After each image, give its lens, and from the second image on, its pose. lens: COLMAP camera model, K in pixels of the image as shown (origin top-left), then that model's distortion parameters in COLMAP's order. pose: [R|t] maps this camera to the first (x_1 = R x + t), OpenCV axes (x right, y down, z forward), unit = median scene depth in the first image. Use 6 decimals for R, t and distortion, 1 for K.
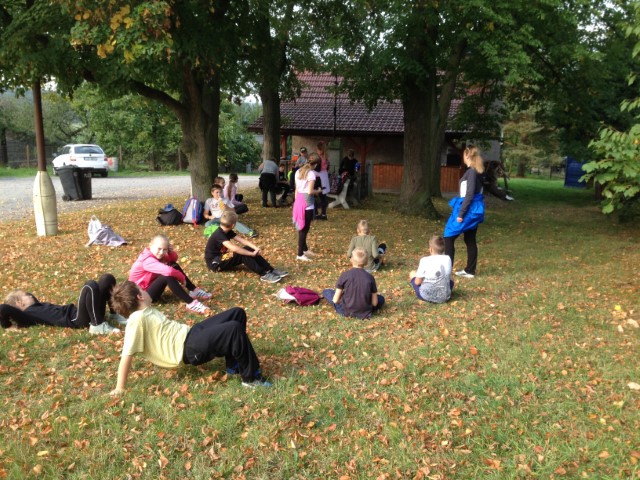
lens RADIAL K [[587.8, 0, 322.5], [0, 587.8, 240.5], [0, 0, 1]] dist [0.108912, -0.160994]
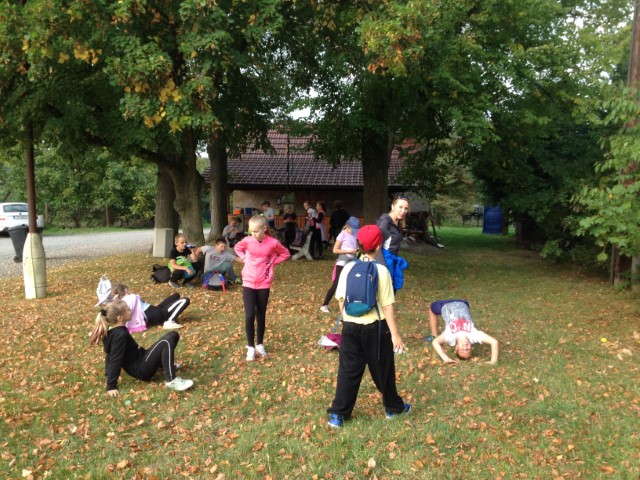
lens RADIAL K [[587.8, 0, 322.5], [0, 587.8, 240.5], [0, 0, 1]] dist [0.108912, -0.160994]
pose [[0.989222, -0.027381, 0.143839, -0.097081], [0.039633, 0.995760, -0.083018, -0.001744], [-0.140956, 0.087824, 0.986113, -0.032404]]
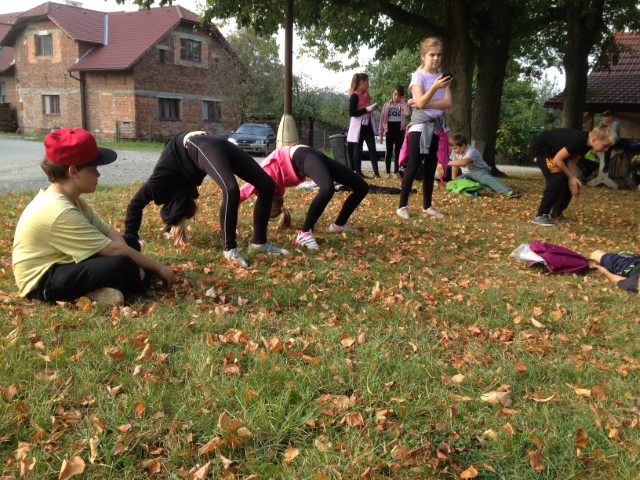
lens RADIAL K [[616.0, 0, 320.7], [0, 616.0, 220.0], [0, 0, 1]] dist [0.111881, -0.183082]
pose [[0.888160, 0.081024, -0.452334, 0.015057], [-0.096367, 0.995286, -0.010938, 0.035384], [0.449316, 0.053304, 0.891781, 0.130105]]
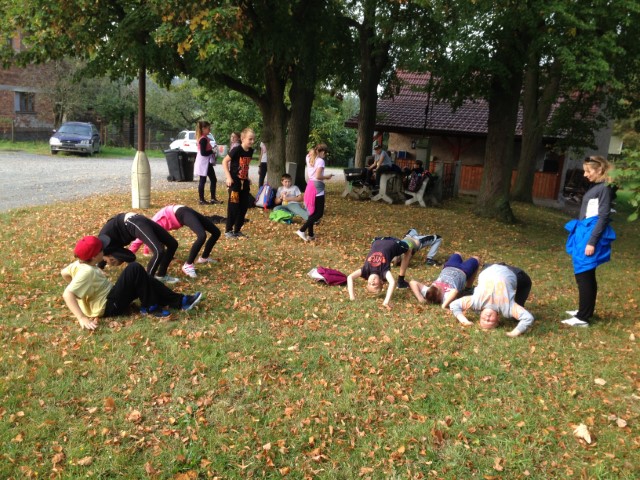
lens RADIAL K [[587.8, 0, 322.5], [0, 587.8, 240.5], [0, 0, 1]] dist [0.108912, -0.160994]
pose [[0.981918, 0.084632, -0.169333, 0.053553], [-0.083578, 0.996412, 0.013357, 0.005639], [0.169855, 0.001037, 0.985468, -0.036025]]
